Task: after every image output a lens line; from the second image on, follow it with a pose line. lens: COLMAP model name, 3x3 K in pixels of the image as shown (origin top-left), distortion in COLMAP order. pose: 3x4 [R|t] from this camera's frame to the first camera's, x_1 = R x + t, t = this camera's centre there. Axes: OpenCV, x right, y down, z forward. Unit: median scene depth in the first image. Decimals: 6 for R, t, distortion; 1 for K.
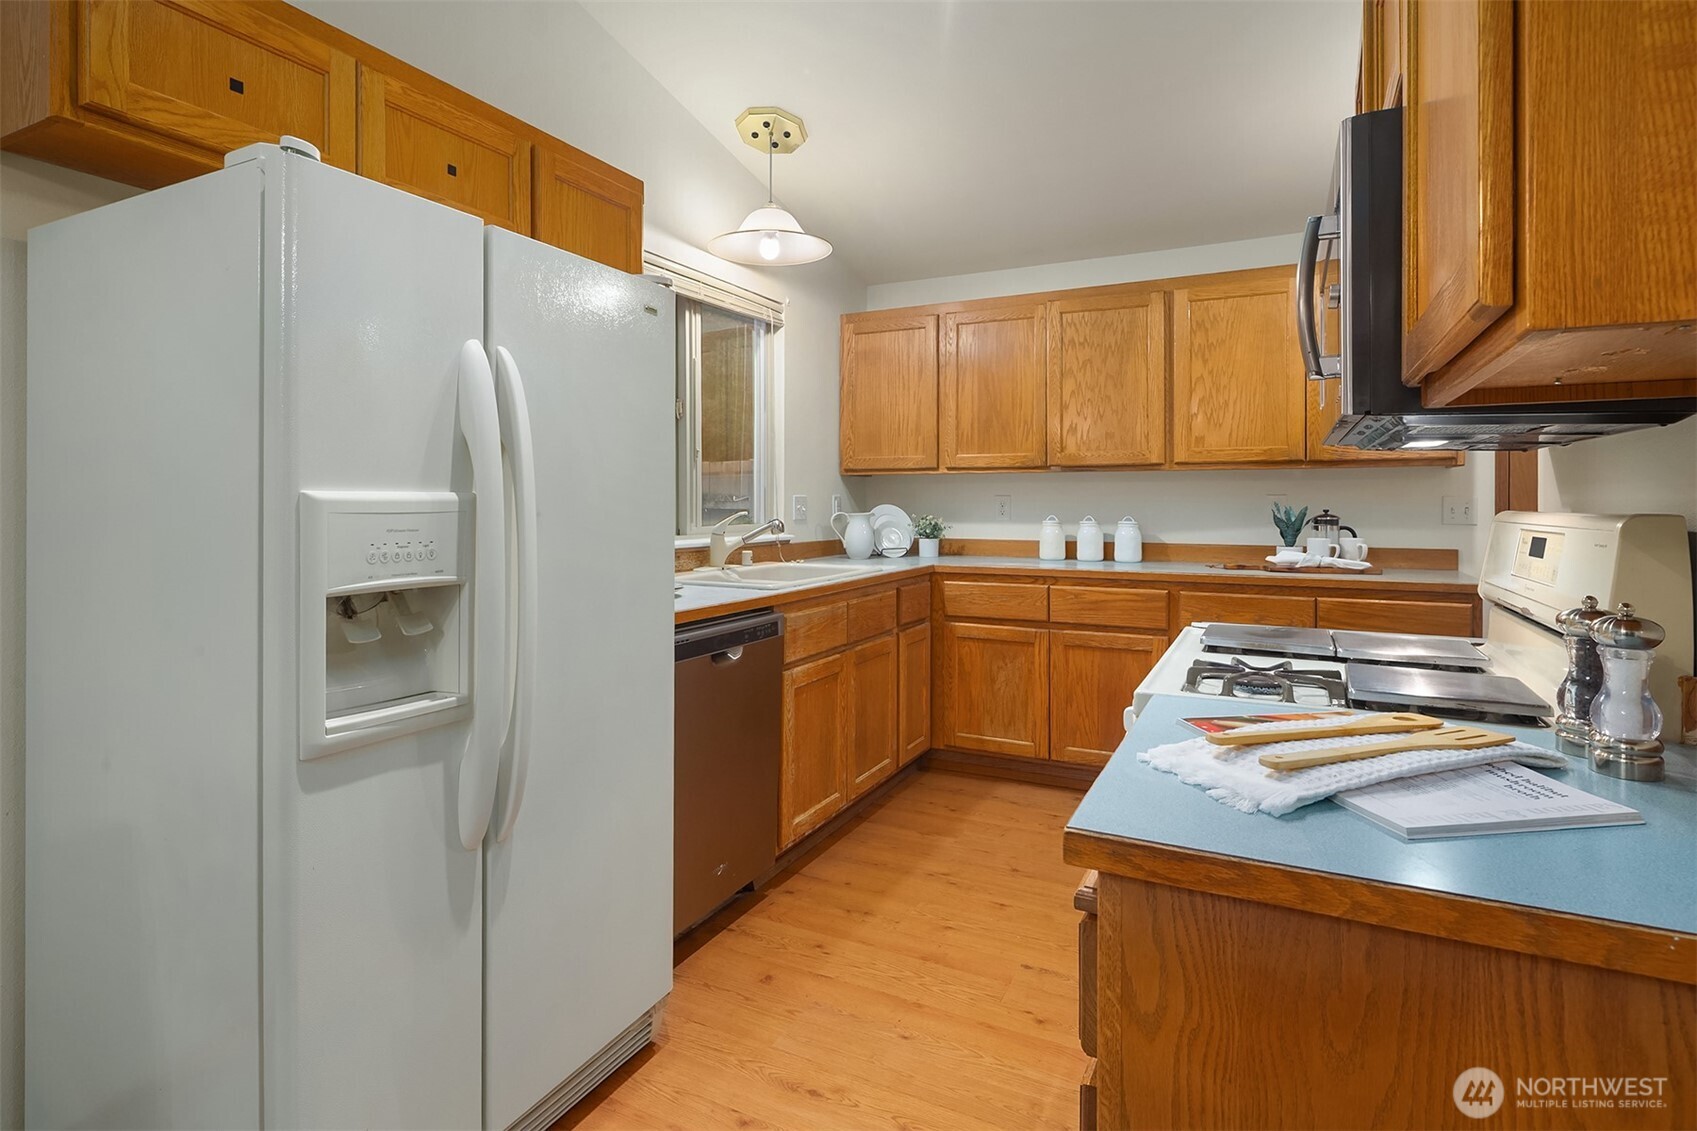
lens RADIAL K [[845.1, 0, 842.0], [0, 845.1, 504.1], [0, 0, 1]] dist [0.002086, 0.000191]
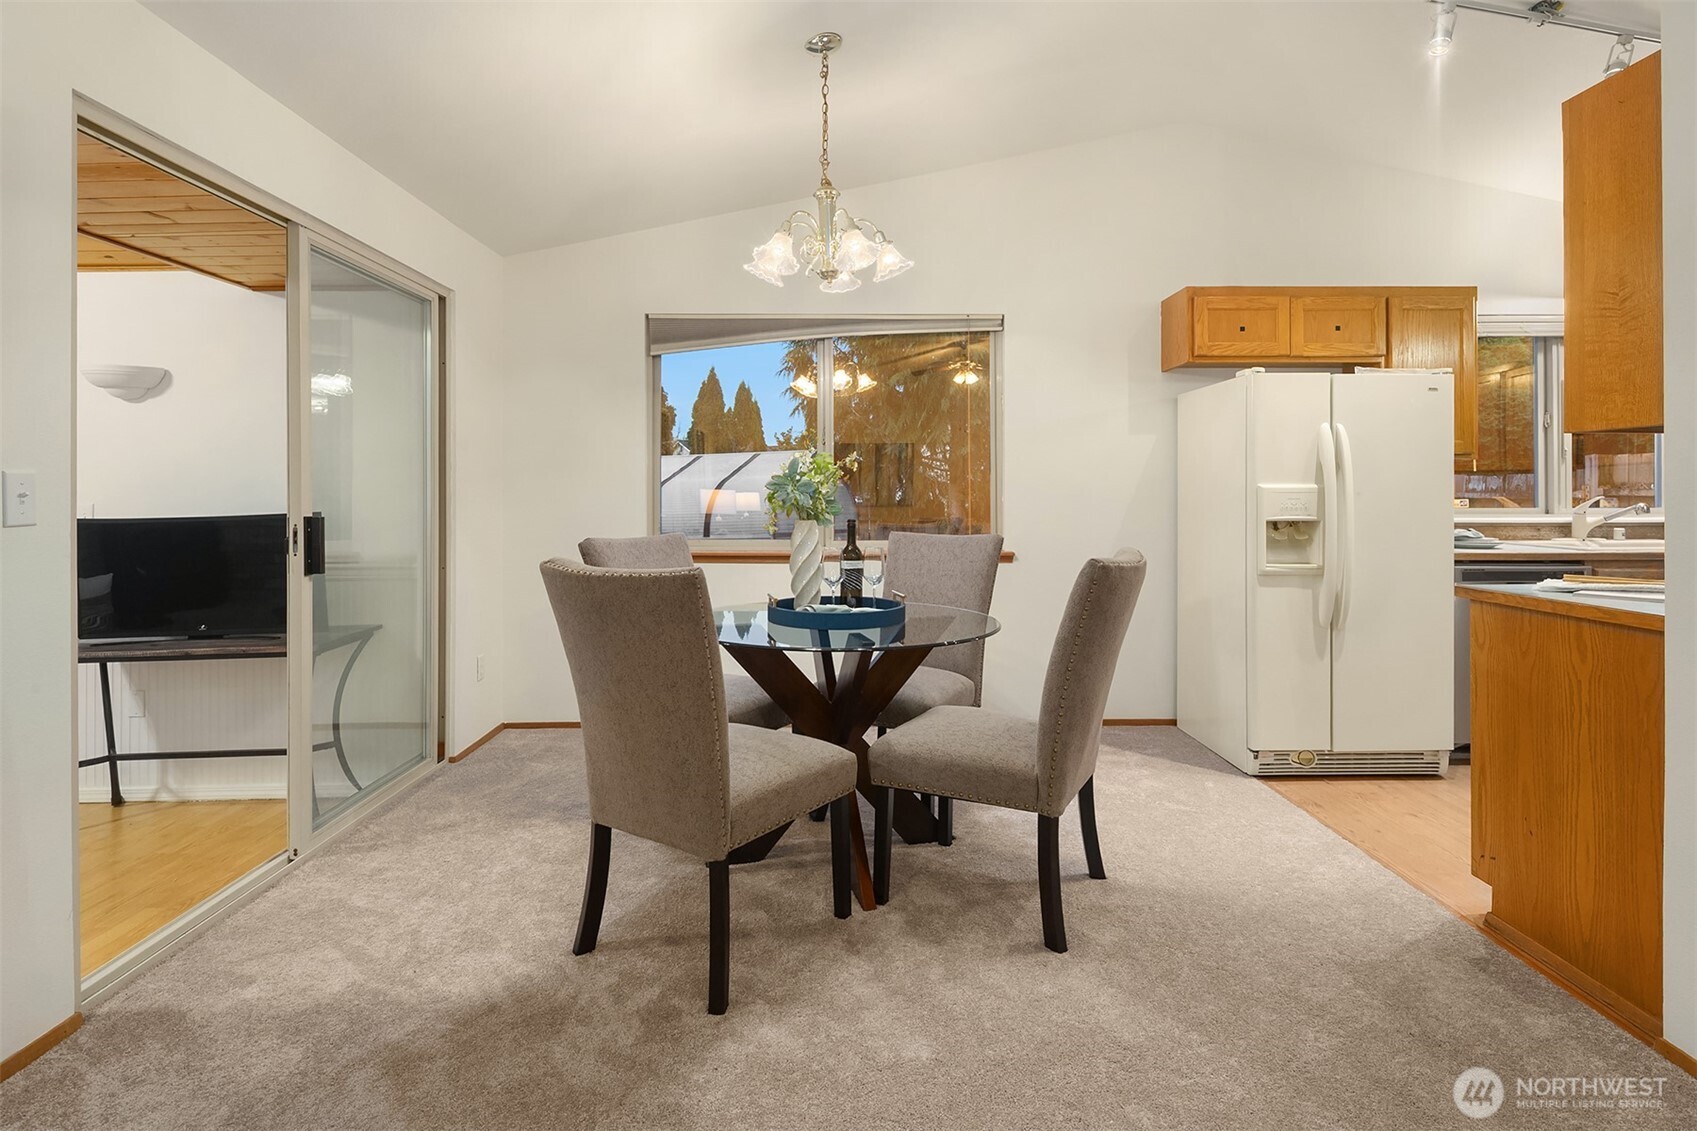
lens RADIAL K [[845.1, 0, 833.2], [0, 845.1, 486.8], [0, 0, 1]] dist [0.002086, 0.000191]
pose [[0.459044, -0.003178, -0.888408, 0.447015], [-0.003154, 0.999981, -0.005207, 0.003978], [0.888408, 0.005192, 0.459025, -0.576169]]
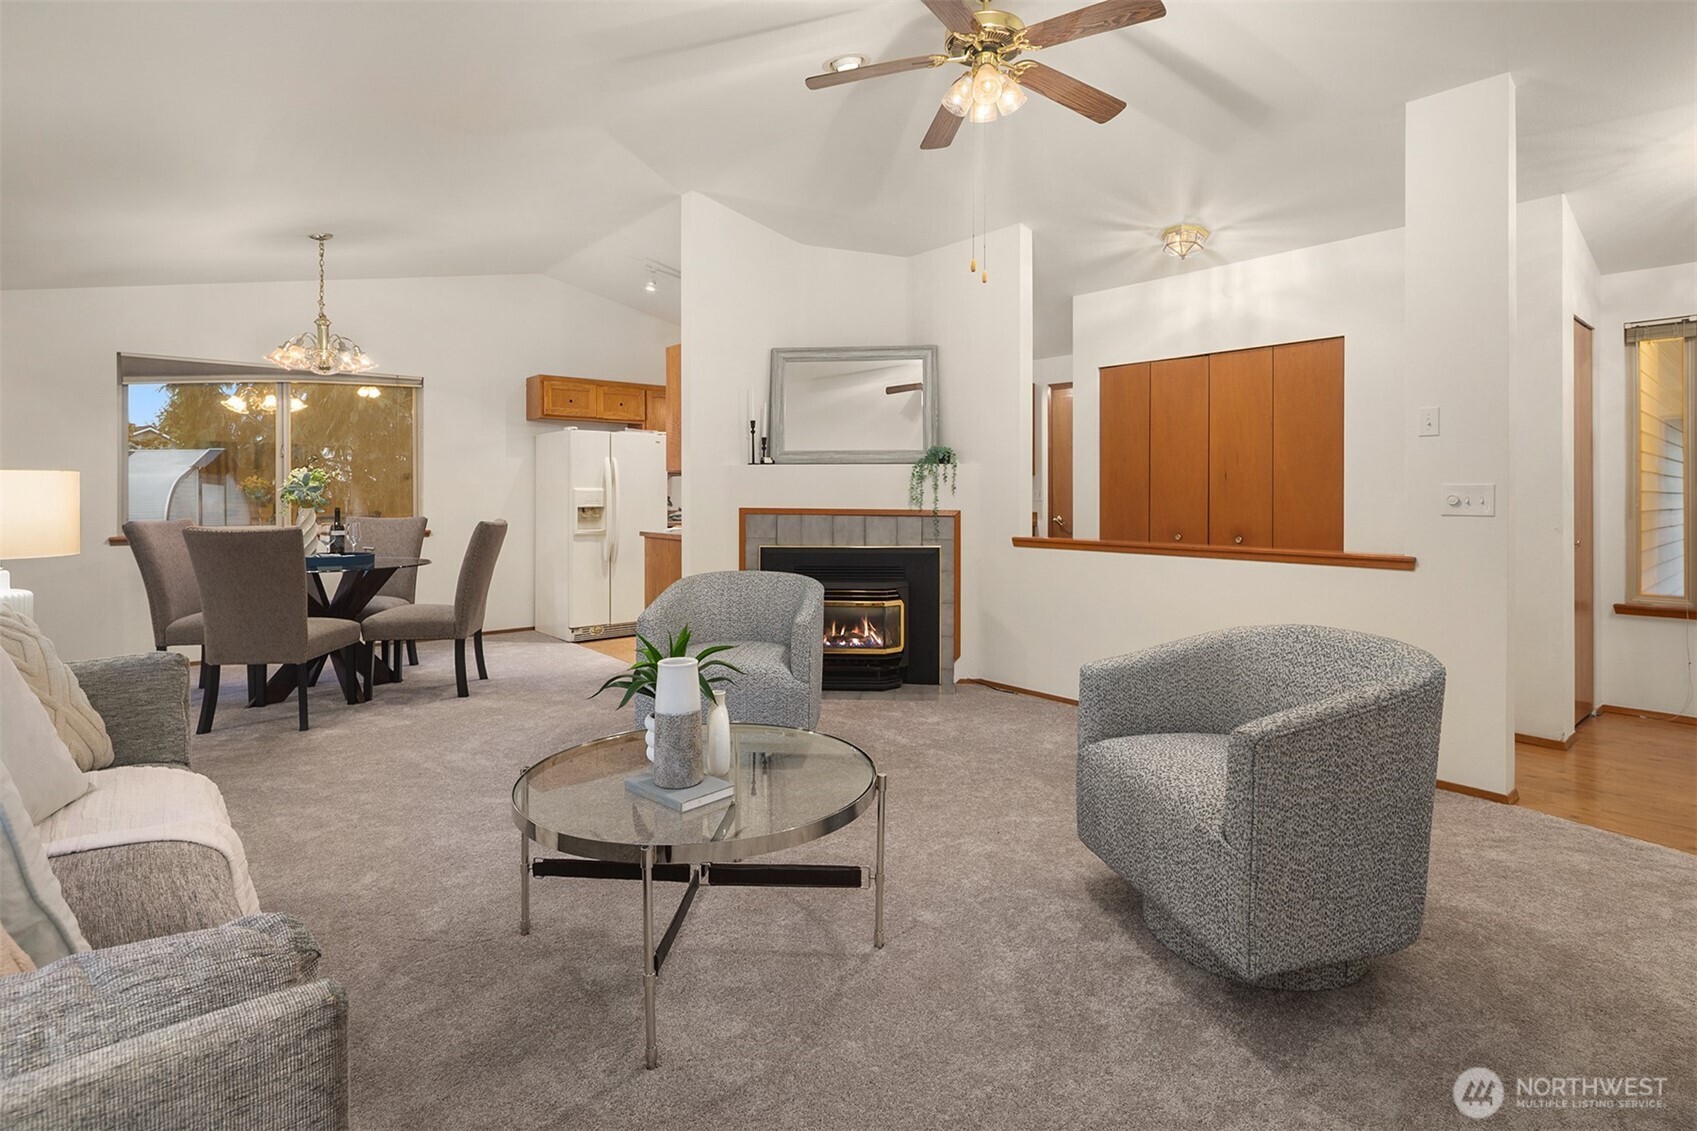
lens RADIAL K [[845.1, 0, 857.9], [0, 845.1, 503.4], [0, 0, 1]] dist [0.002086, 0.000191]
pose [[0.926630, 0.008817, -0.375871, 1.102044], [-0.005197, 0.999930, 0.010644, 0.004904], [0.375939, -0.007910, 0.926611, -1.198151]]
